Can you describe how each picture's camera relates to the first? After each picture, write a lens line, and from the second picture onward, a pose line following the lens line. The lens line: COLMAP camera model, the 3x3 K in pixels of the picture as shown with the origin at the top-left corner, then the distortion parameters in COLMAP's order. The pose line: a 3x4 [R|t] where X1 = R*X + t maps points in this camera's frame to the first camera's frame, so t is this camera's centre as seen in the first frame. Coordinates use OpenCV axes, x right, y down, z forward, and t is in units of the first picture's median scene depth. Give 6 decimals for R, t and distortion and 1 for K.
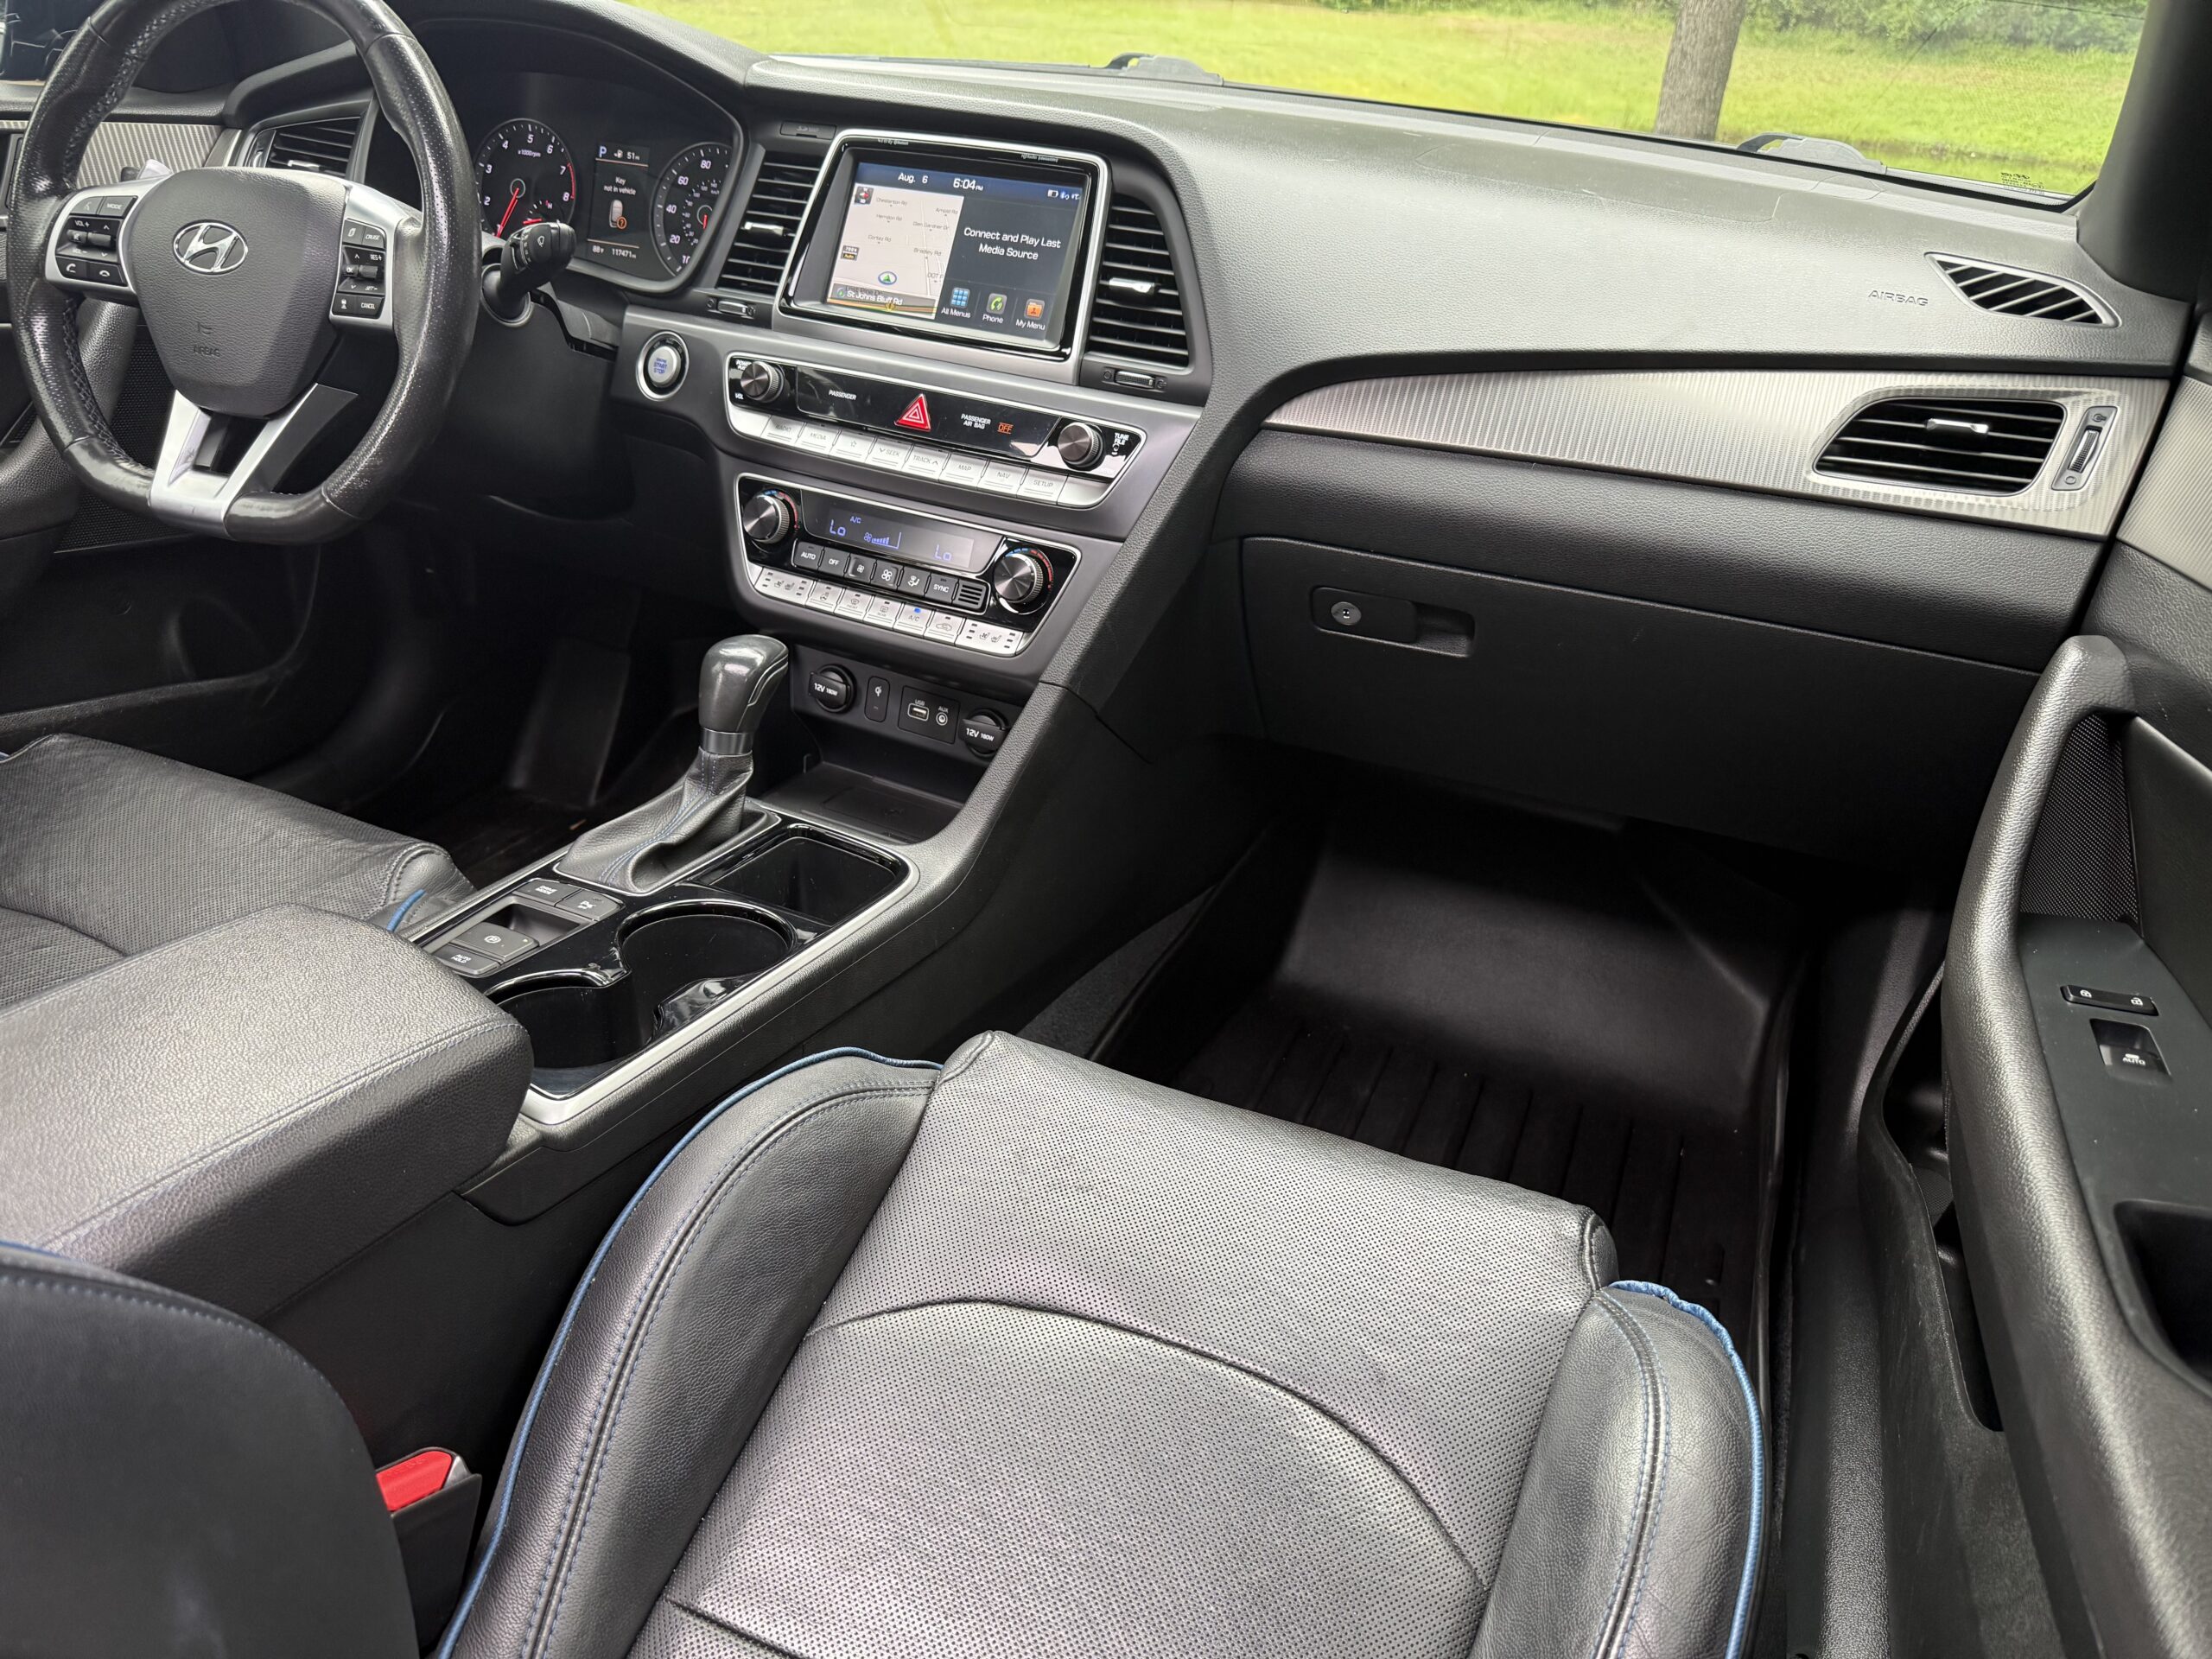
lens RADIAL K [[1567.5, 0, 1092.1], [0, 1567.5, 873.7], [0, 0, 1]] dist [0.027813, -0.038814]
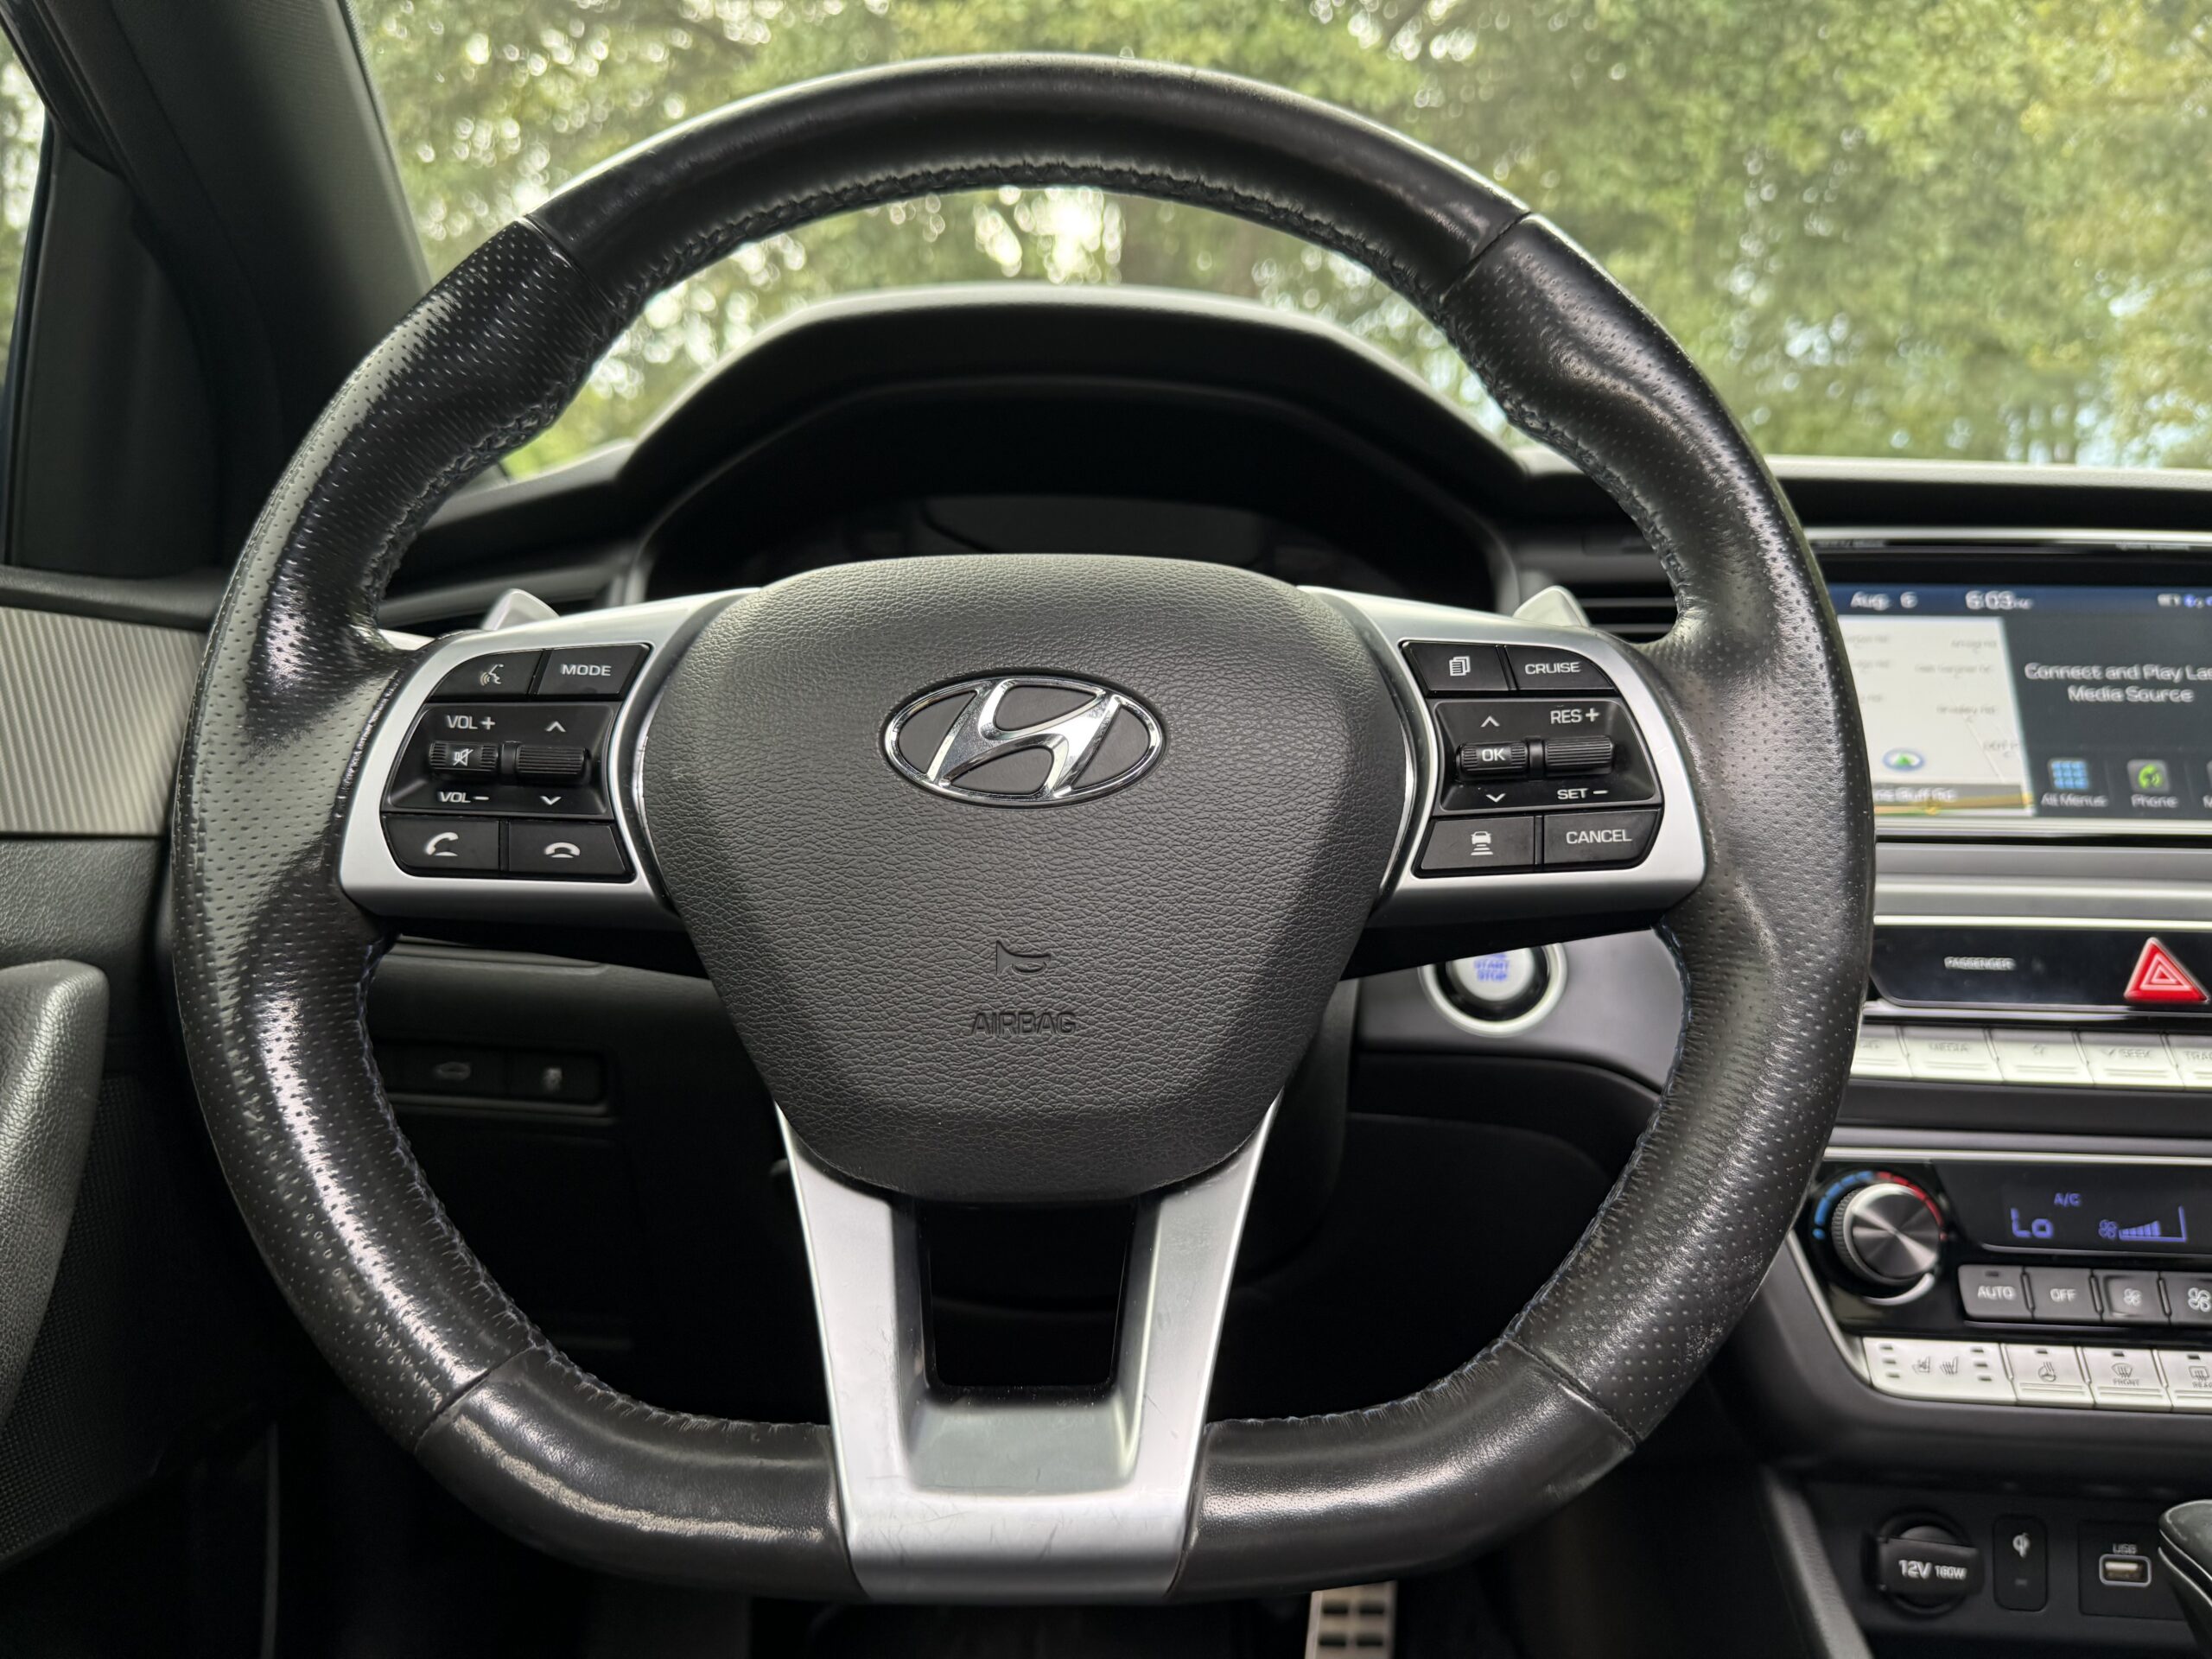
lens RADIAL K [[1604.6, 0, 1106.0], [0, 1604.6, 829.5], [0, 0, 1]] dist [0.000263, -0.028491]
pose [[0.920848, -0.080098, 0.381606, -0.621212], [0.226008, 0.907148, -0.354970, -0.226431], [-0.317740, 0.413119, 0.853448, 0.637229]]
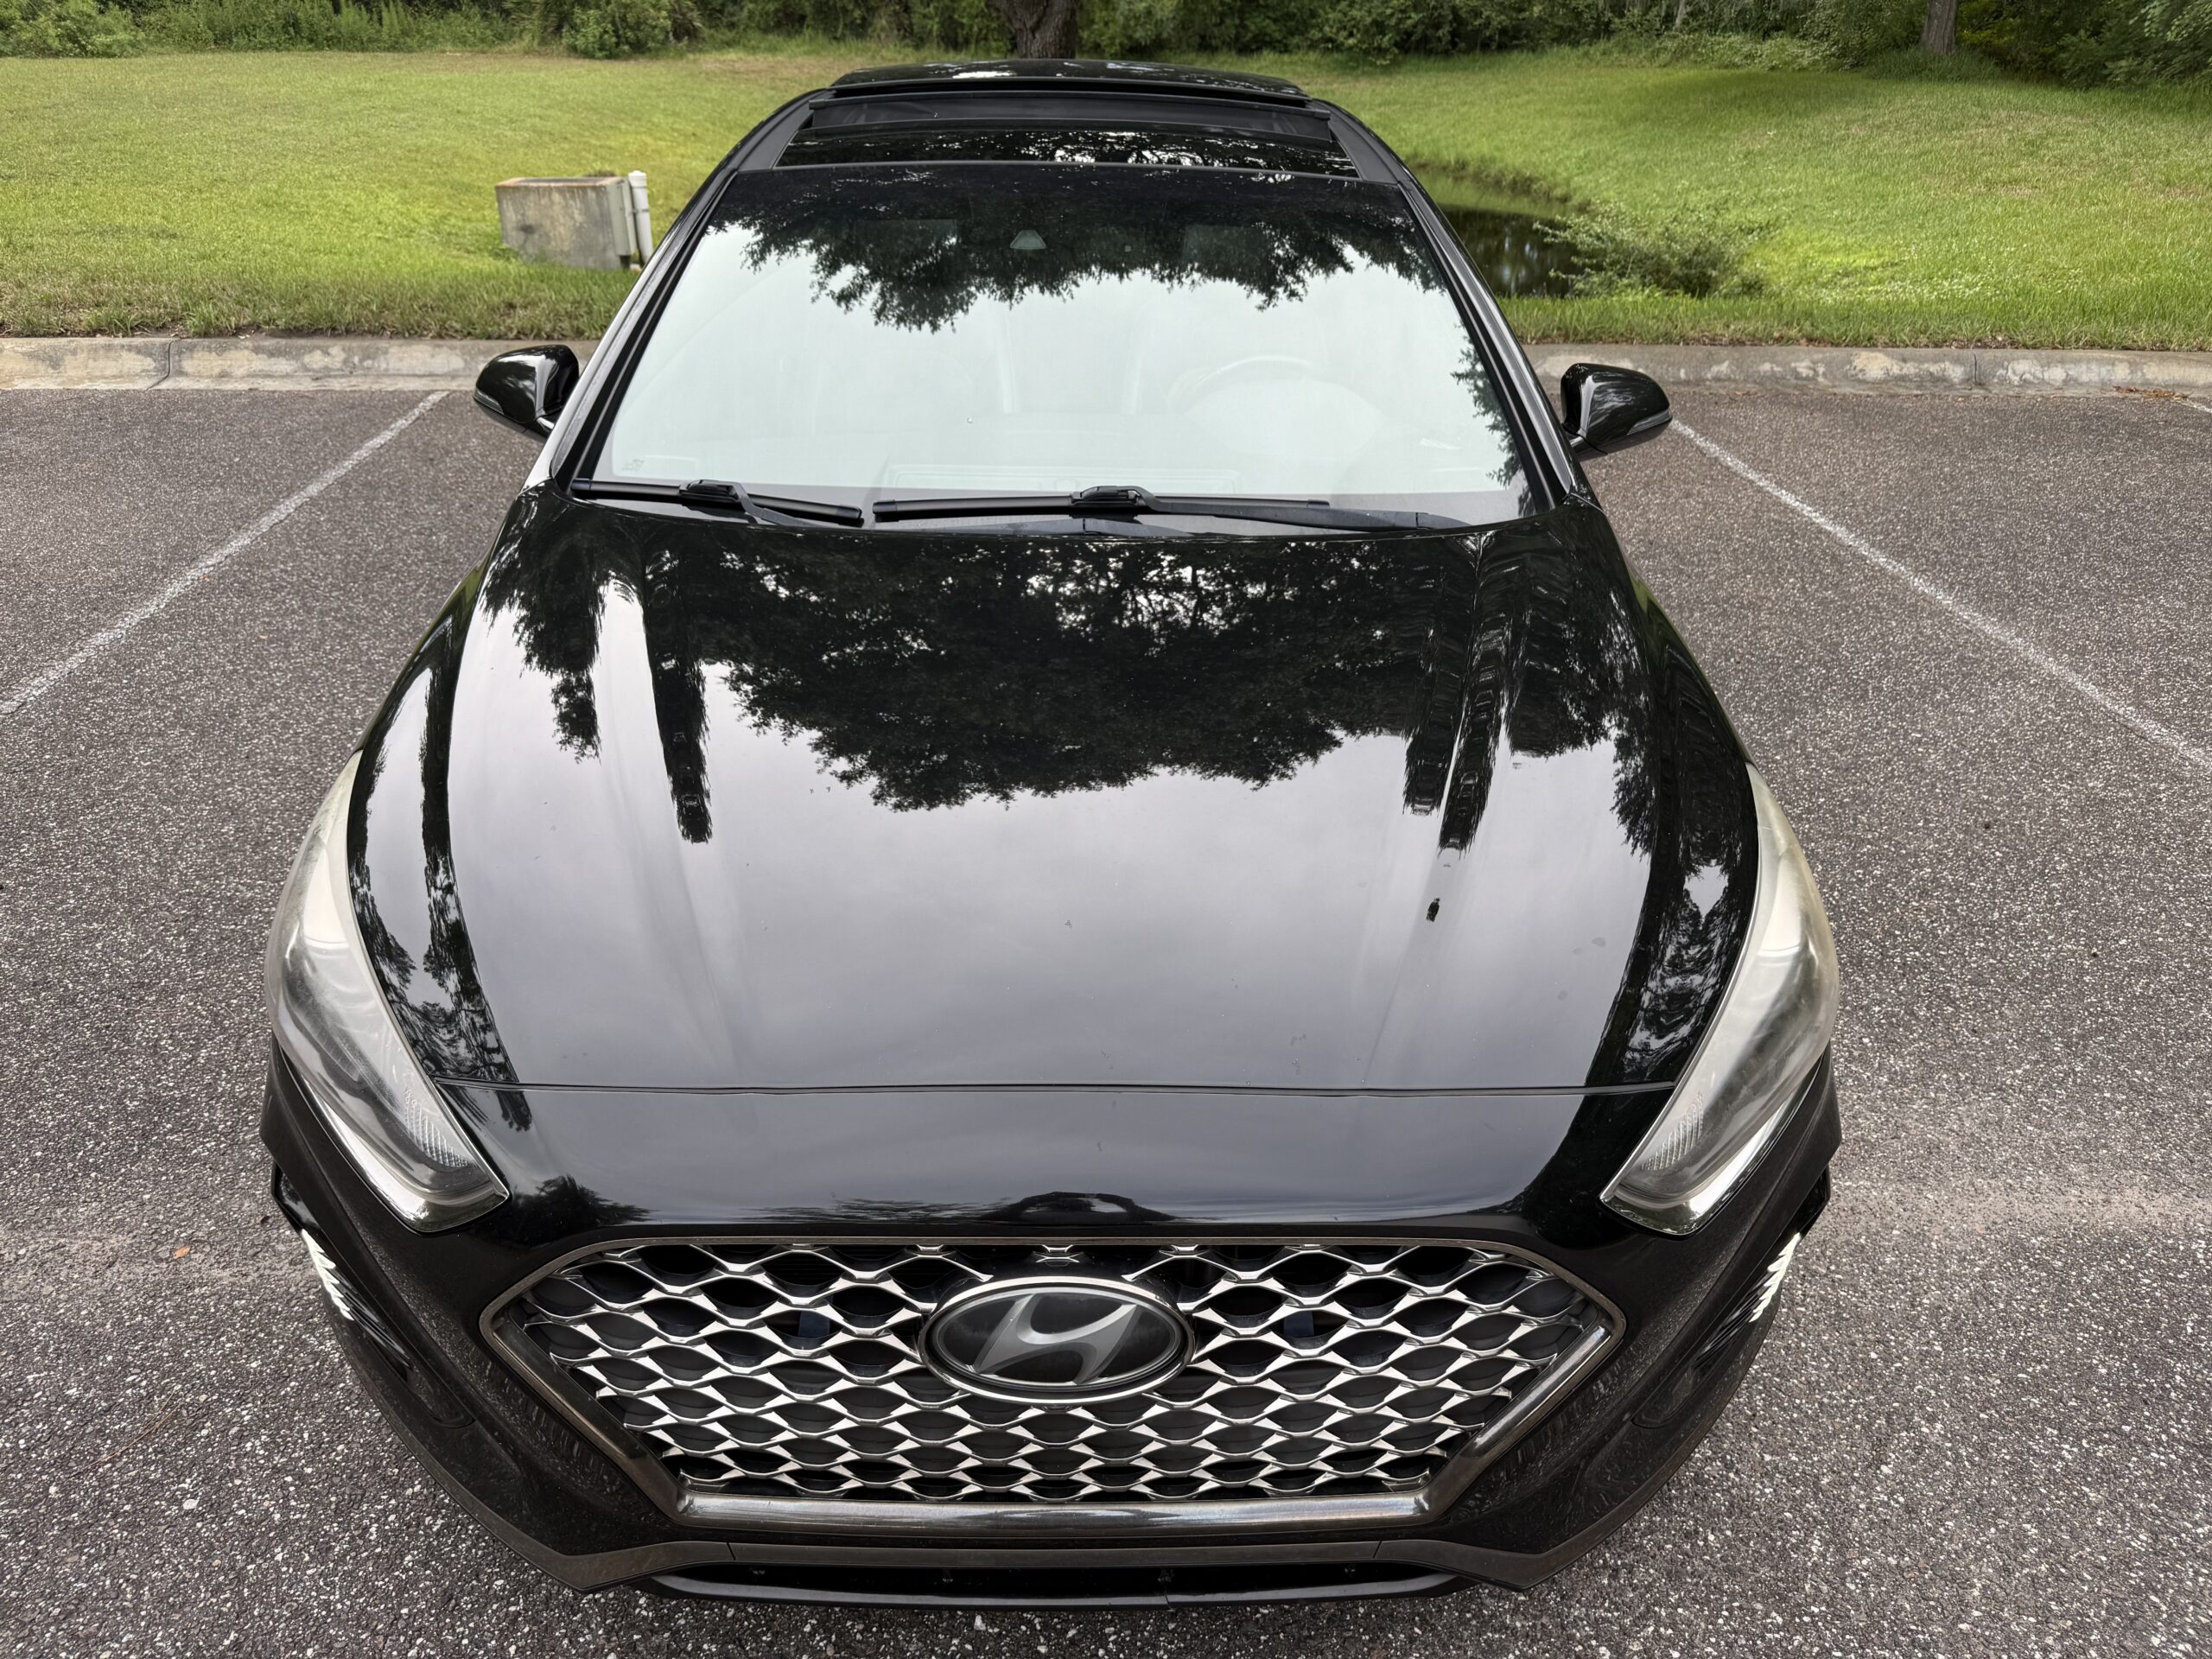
lens RADIAL K [[1580.7, 0, 1106.5], [0, 1580.7, 837.7], [0, 0, 1]] dist [0.002008, -0.011067]
pose [[0.905887, -0.237029, 0.350979, -0.921134], [0.247179, 0.968833, 0.016314, -0.146926], [-0.343907, 0.071976, 0.936241, -0.843222]]
